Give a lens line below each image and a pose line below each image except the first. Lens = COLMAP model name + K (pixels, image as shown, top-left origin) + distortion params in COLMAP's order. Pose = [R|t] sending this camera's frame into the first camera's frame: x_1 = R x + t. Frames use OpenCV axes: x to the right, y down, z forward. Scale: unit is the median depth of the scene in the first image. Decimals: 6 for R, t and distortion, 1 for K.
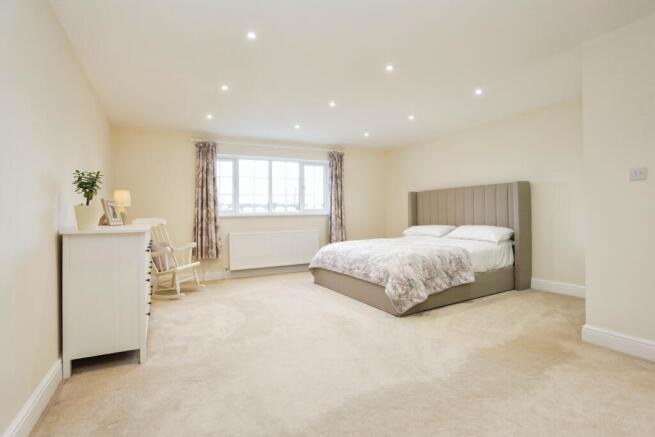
lens RADIAL K [[317.4, 0, 327.7], [0, 317.4, 211.9], [0, 0, 1]] dist [-0.038860, 0.021434]
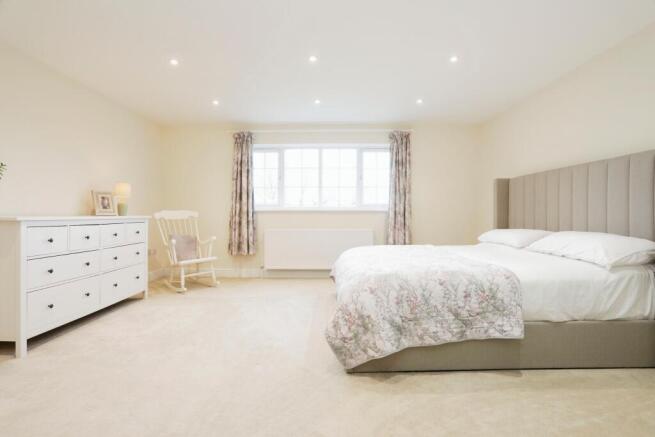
lens RADIAL K [[317.4, 0, 327.7], [0, 317.4, 211.9], [0, 0, 1]] dist [-0.038860, 0.021434]
pose [[0.882685, 0.015412, -0.469712, 0.302501], [-0.012749, 0.999880, 0.008850, 0.007498], [0.469791, -0.001823, 0.882776, 0.277696]]
